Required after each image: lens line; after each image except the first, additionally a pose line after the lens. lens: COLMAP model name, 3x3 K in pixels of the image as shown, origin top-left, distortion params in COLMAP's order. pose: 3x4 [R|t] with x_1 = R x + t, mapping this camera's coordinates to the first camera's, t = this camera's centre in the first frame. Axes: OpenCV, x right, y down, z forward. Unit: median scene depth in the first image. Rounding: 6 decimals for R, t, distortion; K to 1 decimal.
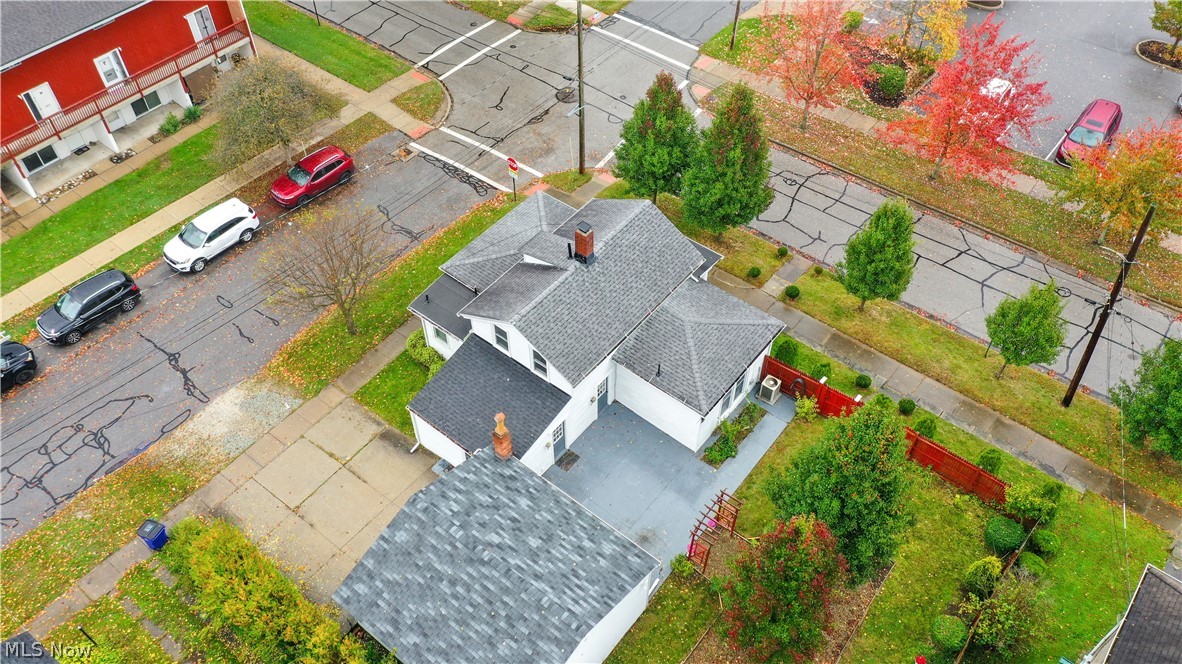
lens RADIAL K [[954.2, 0, 591.0], [0, 954.2, 332.0], [0, 0, 1]] dist [0.008440, 0.002612]
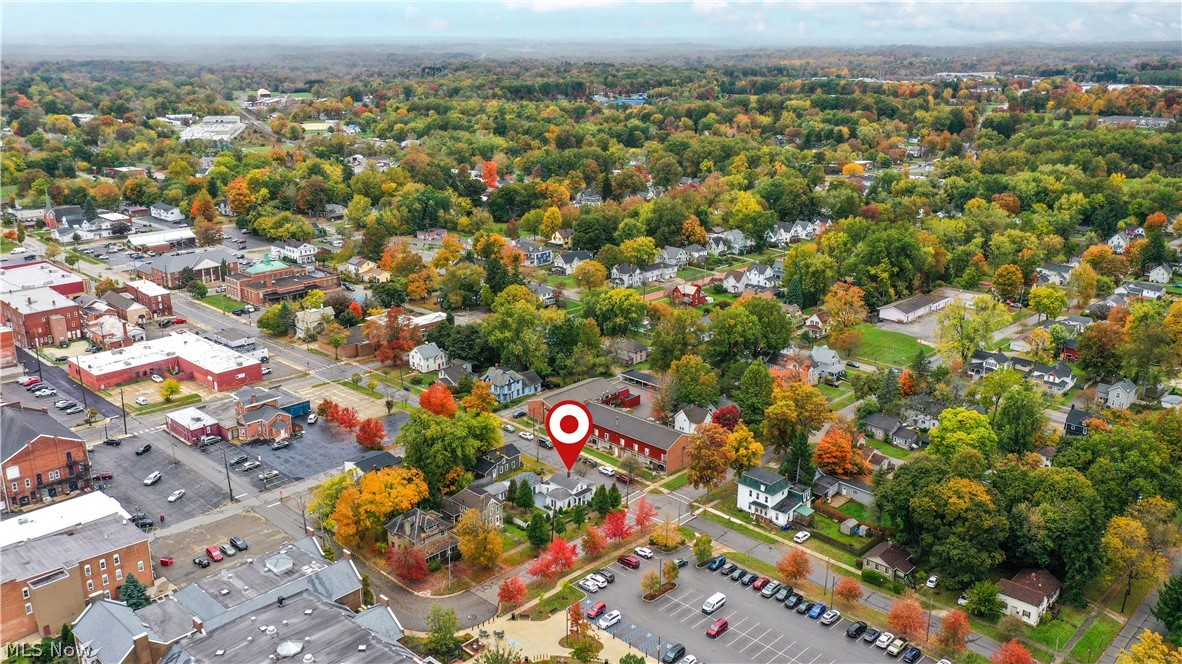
lens RADIAL K [[954.2, 0, 591.0], [0, 954.2, 332.0], [0, 0, 1]] dist [0.008440, 0.002612]
pose [[-0.064630, 0.294436, -0.953483, 4.401922], [-0.754861, 0.610517, 0.239695, -1.758056], [0.652693, 0.735239, 0.182801, -0.600825]]
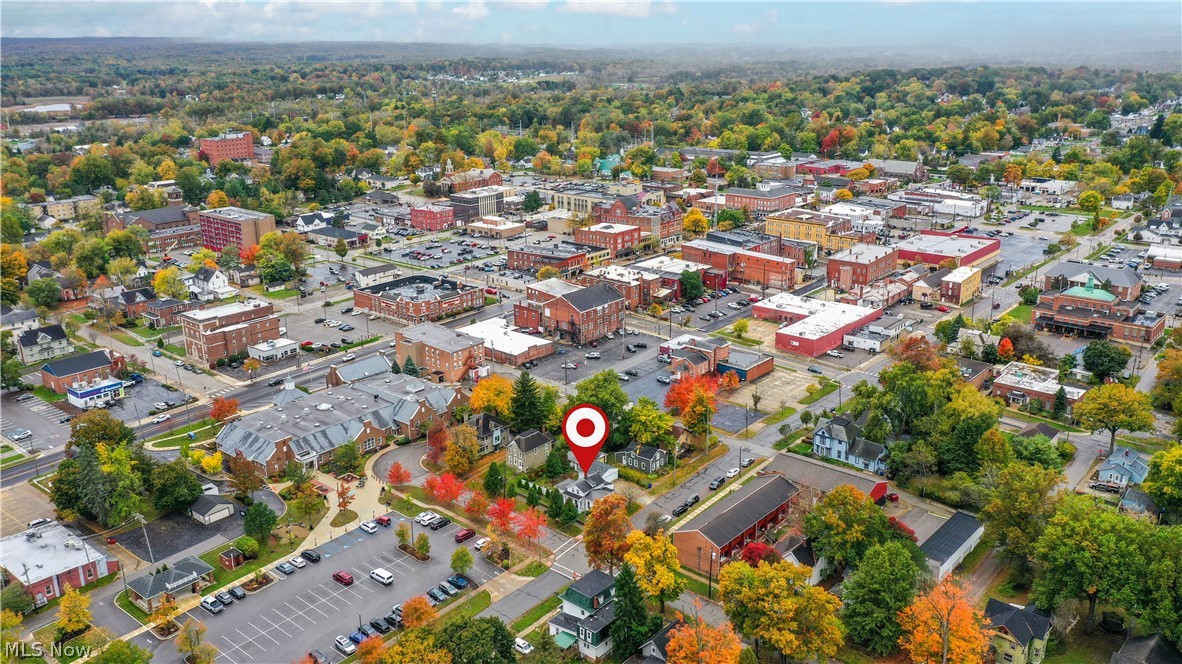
lens RADIAL K [[961.0, 0, 612.0], [0, 961.0, 333.5], [0, 0, 1]] dist [0.004705, 0.000571]
pose [[-0.999909, 0.007477, 0.011235, -0.199926], [0.013295, 0.402746, 0.915215, -4.815881], [0.002318, 0.915281, -0.402809, 2.045446]]
